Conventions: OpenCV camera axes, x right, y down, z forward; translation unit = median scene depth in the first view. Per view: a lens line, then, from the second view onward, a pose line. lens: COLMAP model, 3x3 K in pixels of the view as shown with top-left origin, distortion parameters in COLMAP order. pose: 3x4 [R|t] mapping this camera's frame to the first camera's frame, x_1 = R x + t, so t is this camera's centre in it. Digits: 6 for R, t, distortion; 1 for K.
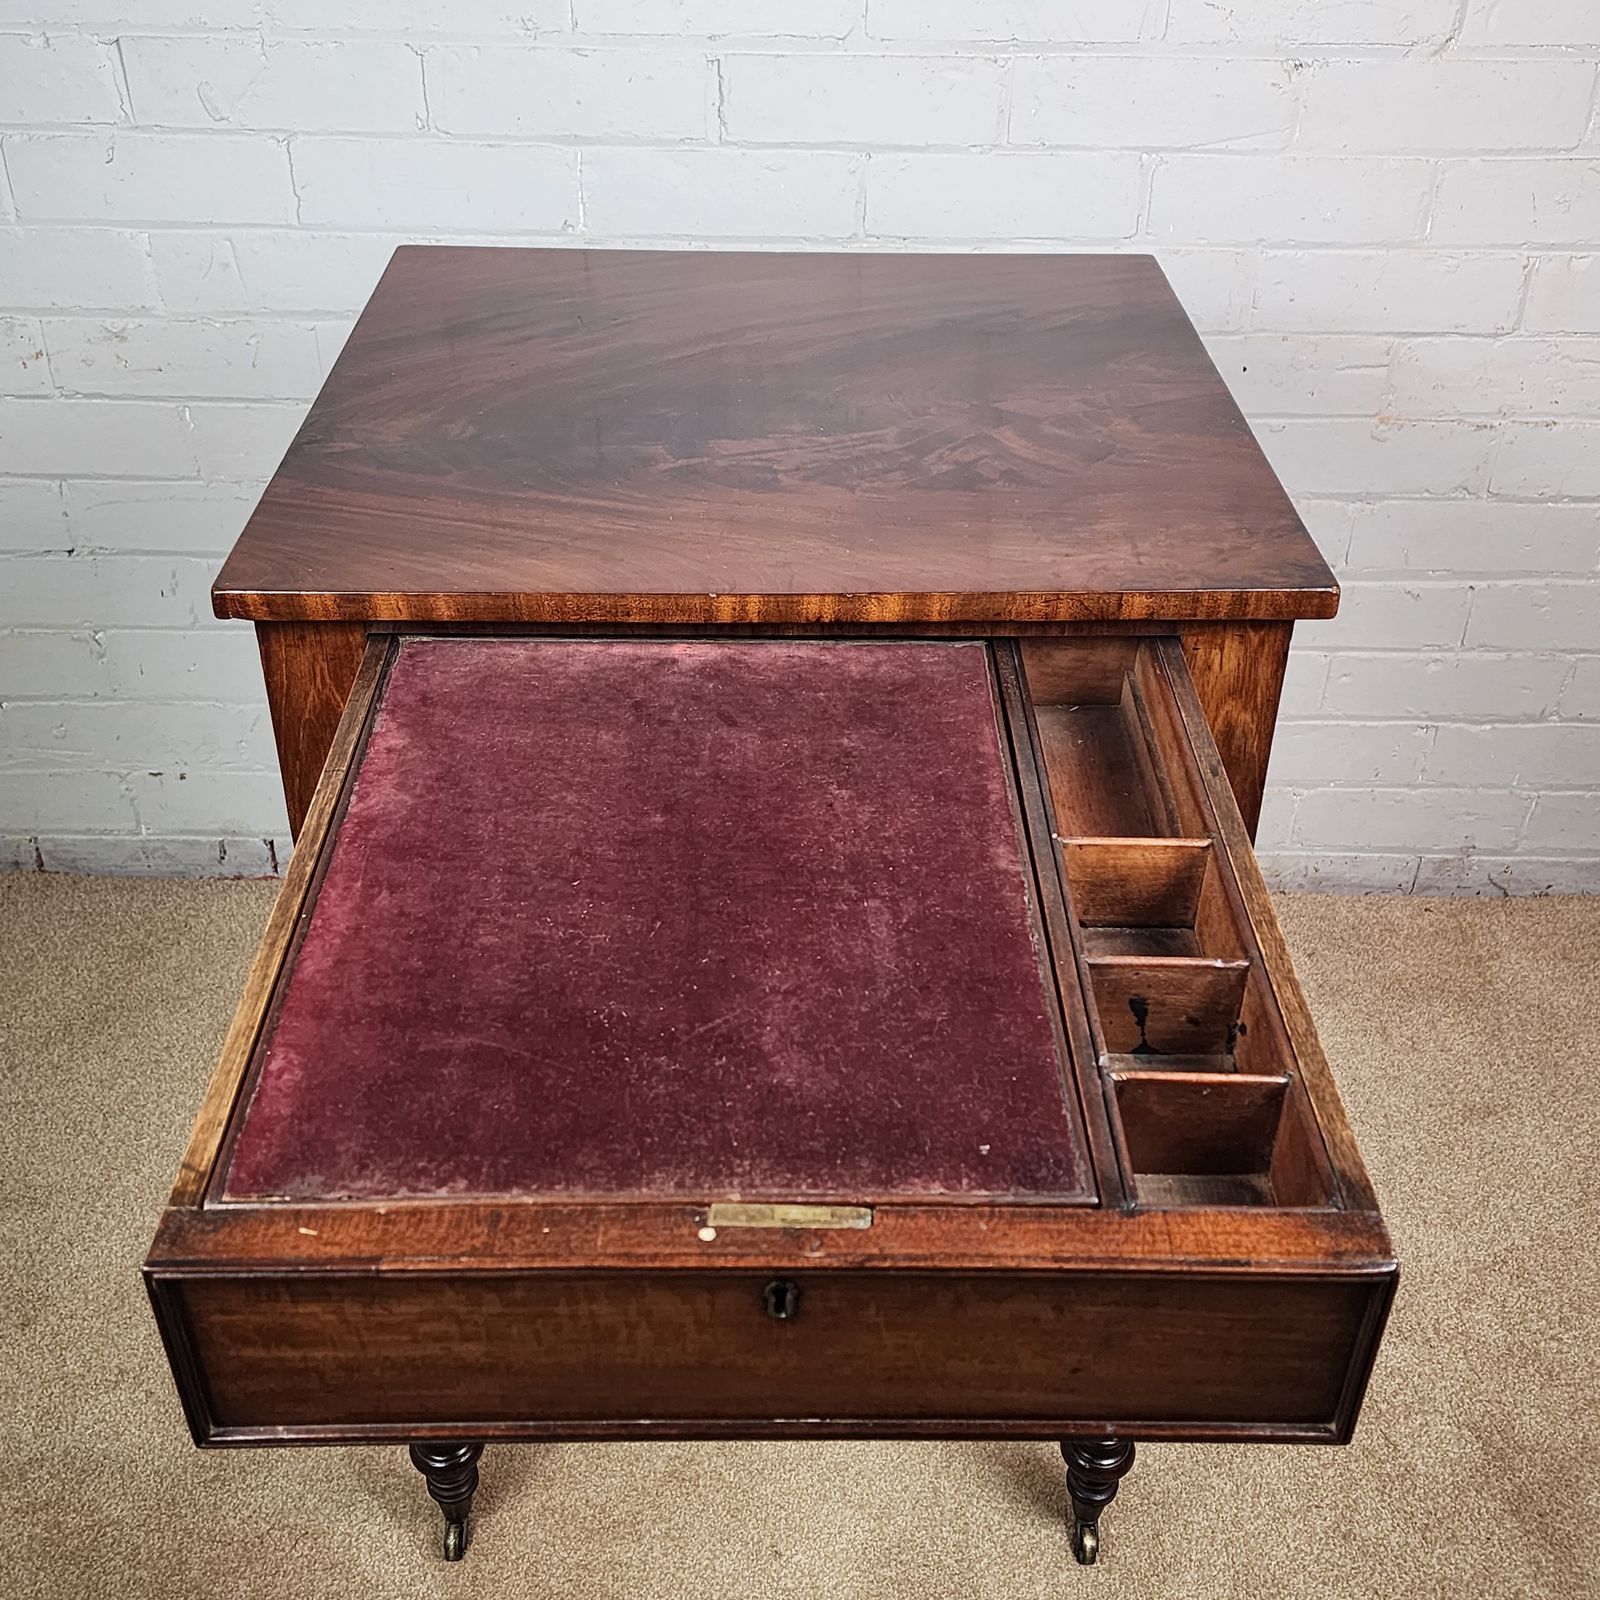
lens RADIAL K [[1810.9, 0, 812.4], [0, 1810.9, 794.3], [0, 0, 1]] dist [0.049366, -0.034627]
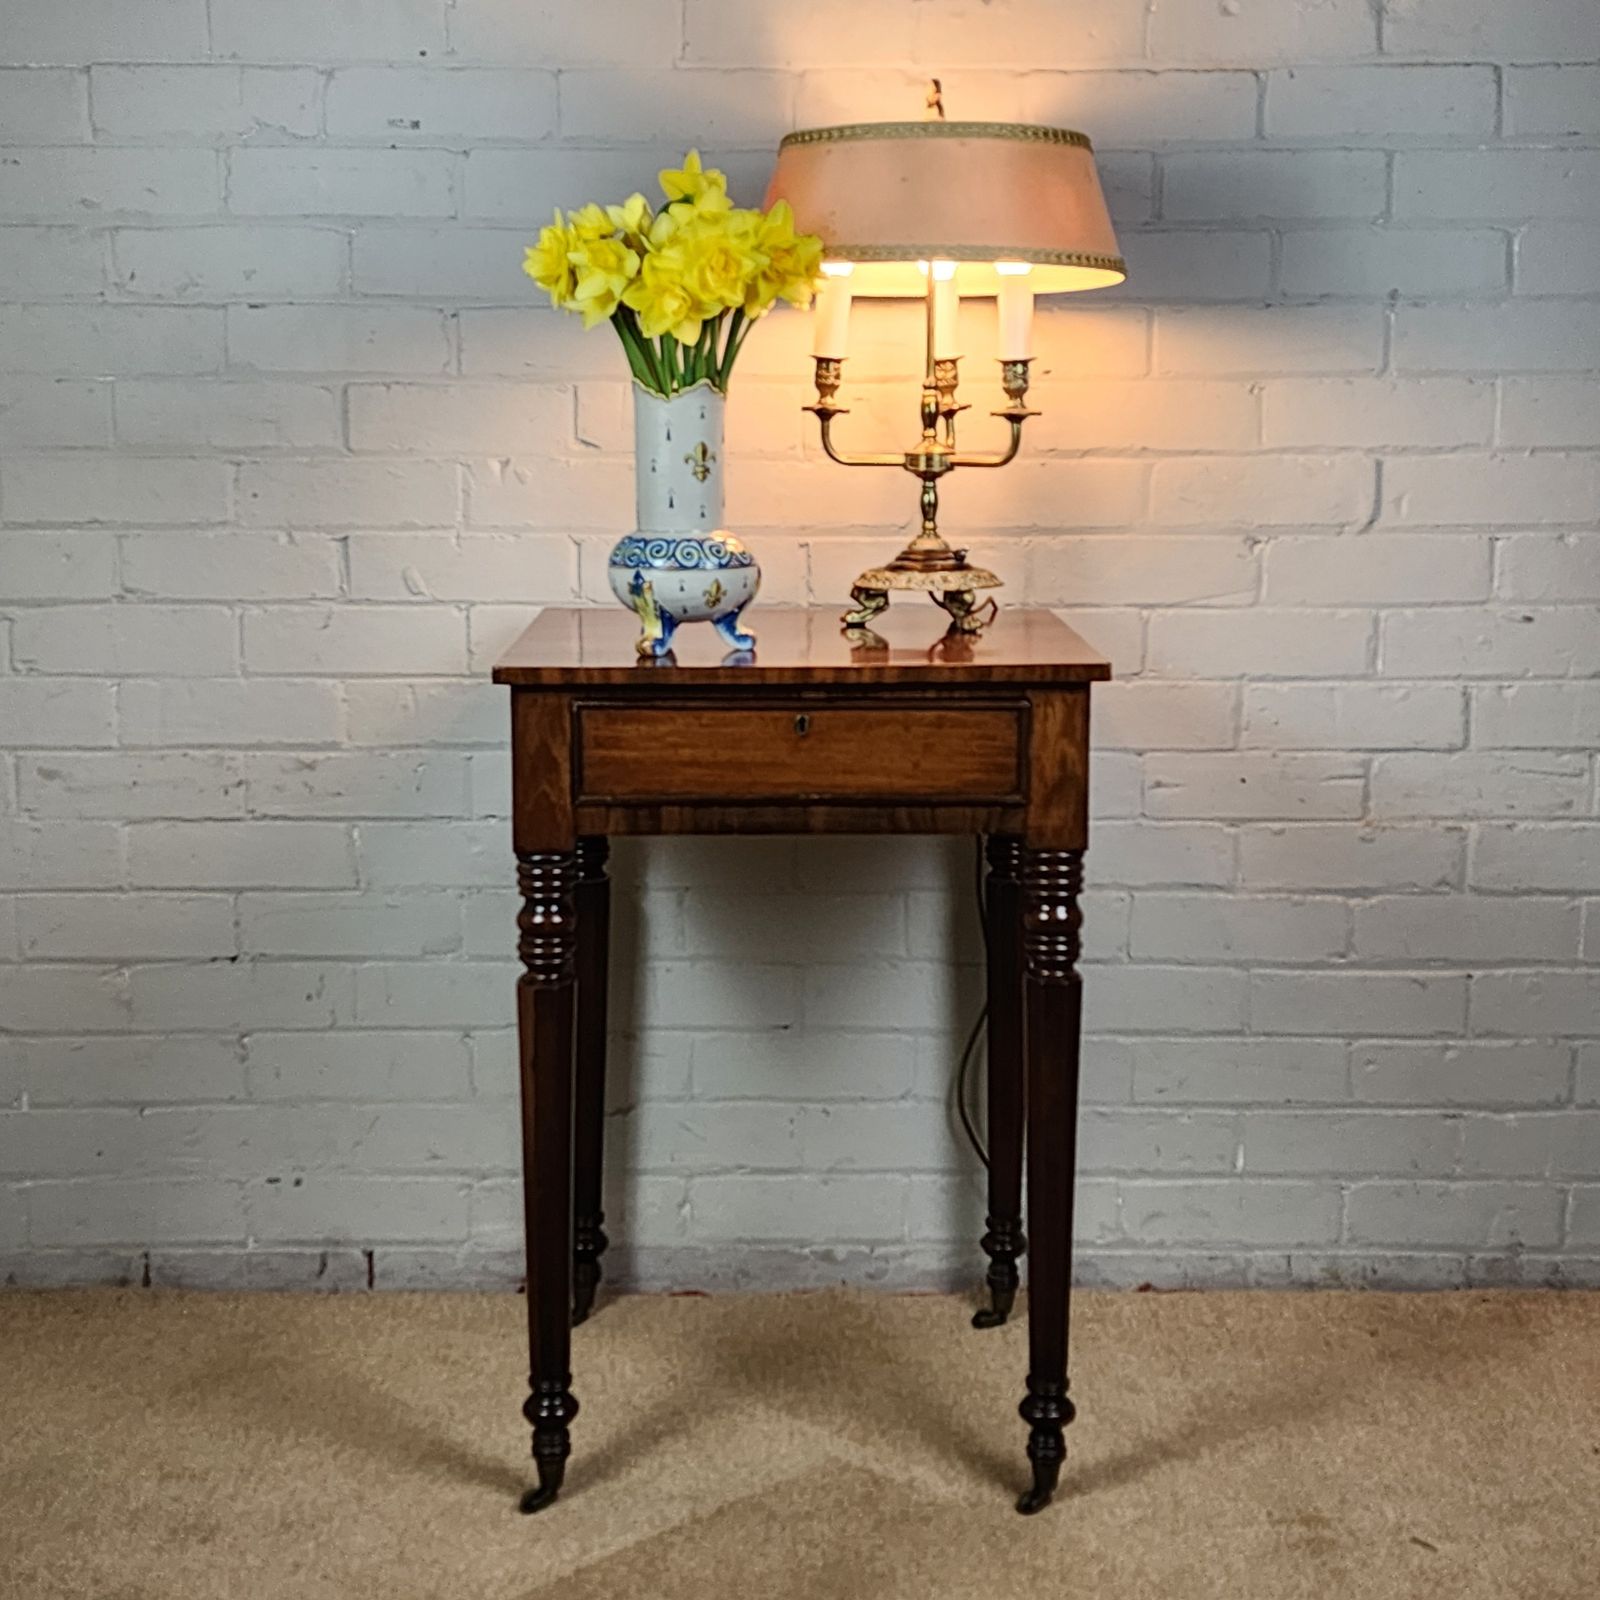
lens RADIAL K [[2659.7, 0, 803.9], [0, 2659.7, 821.1], [0, 0, 1]] dist [0.136436, -0.194247]
pose [[0.999901, -0.013726, 0.003119, -0.059931], [0.013818, 0.915027, -0.403155, 0.511363], [0.002679, 0.403158, 0.915126, -0.616836]]
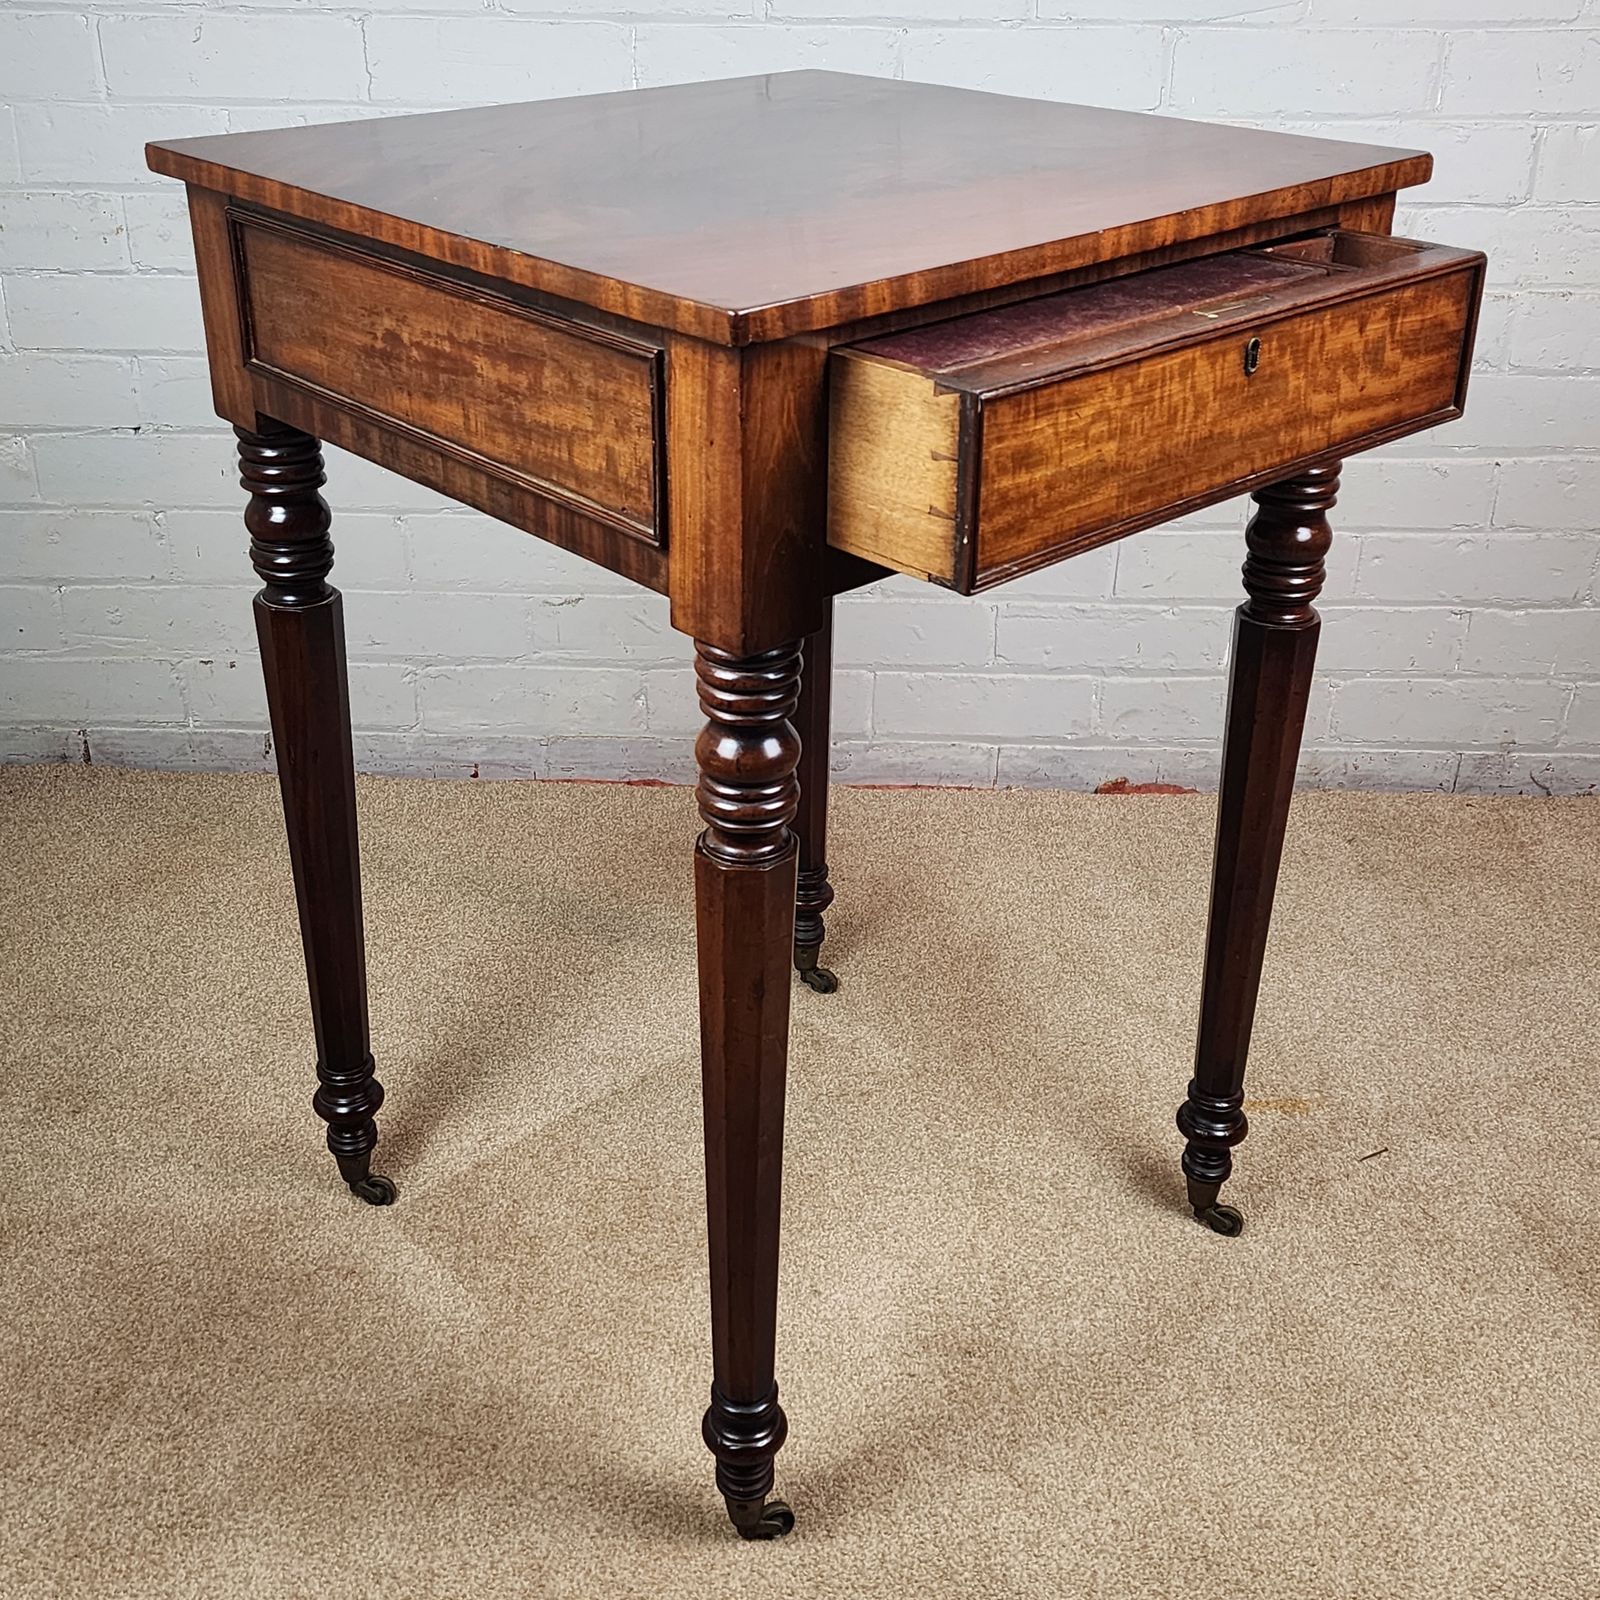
lens RADIAL K [[1936.0, 0, 806.9], [0, 1936.0, 770.5], [0, 0, 1]] dist [0.131554, -0.273268]
pose [[0.999797, 0.001901, -0.020050, -0.002849], [-0.004154, 0.993593, -0.112942, 0.201892], [0.019706, 0.113002, 0.993399, -0.086852]]
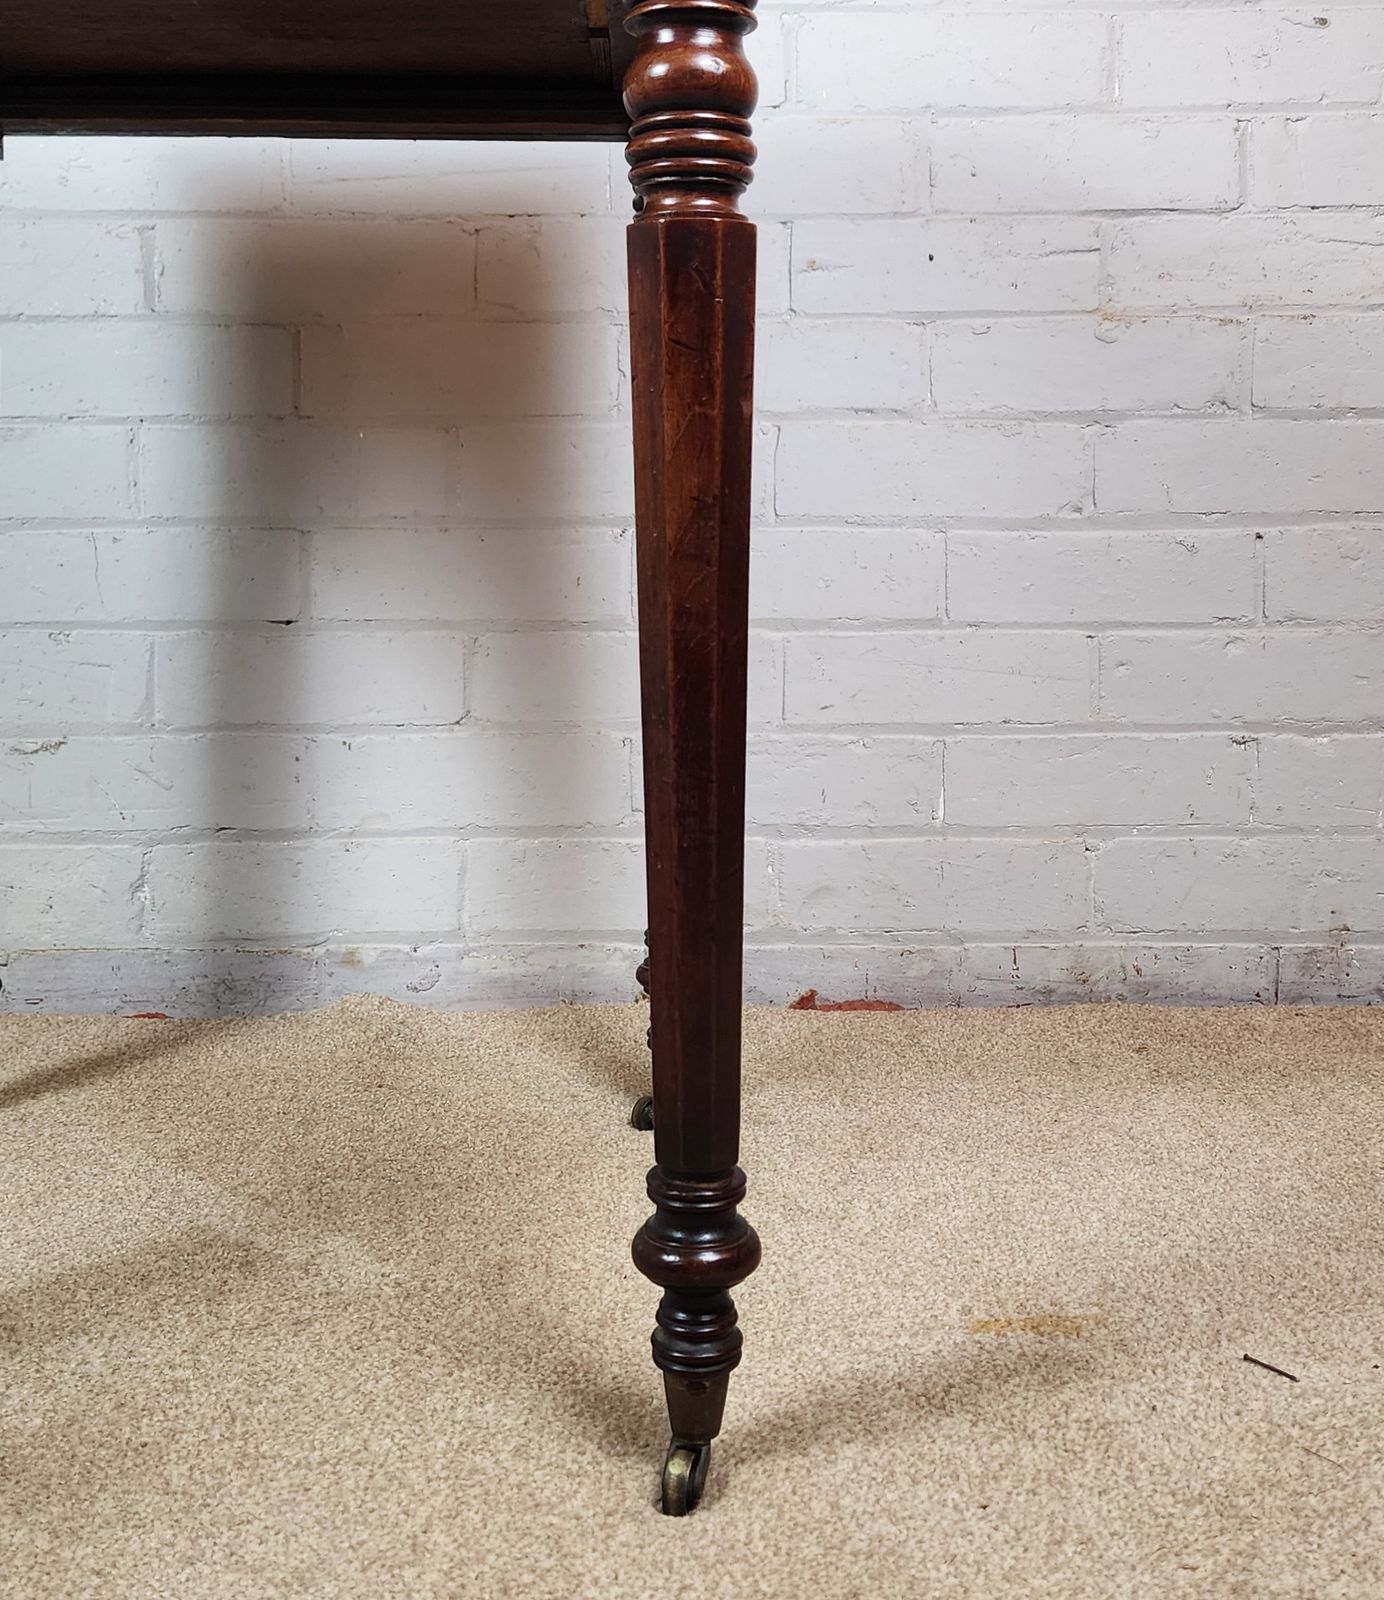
lens RADIAL K [[1857.3, 0, 693.7], [0, 1857.3, 590.4], [0, 0, 1]] dist [0.064788, -0.040005]
pose [[0.999744, -0.021411, 0.007270, 0.121344], [0.022083, 0.855372, -0.517543, 0.355665], [0.004863, 0.517571, 0.855627, 0.350764]]
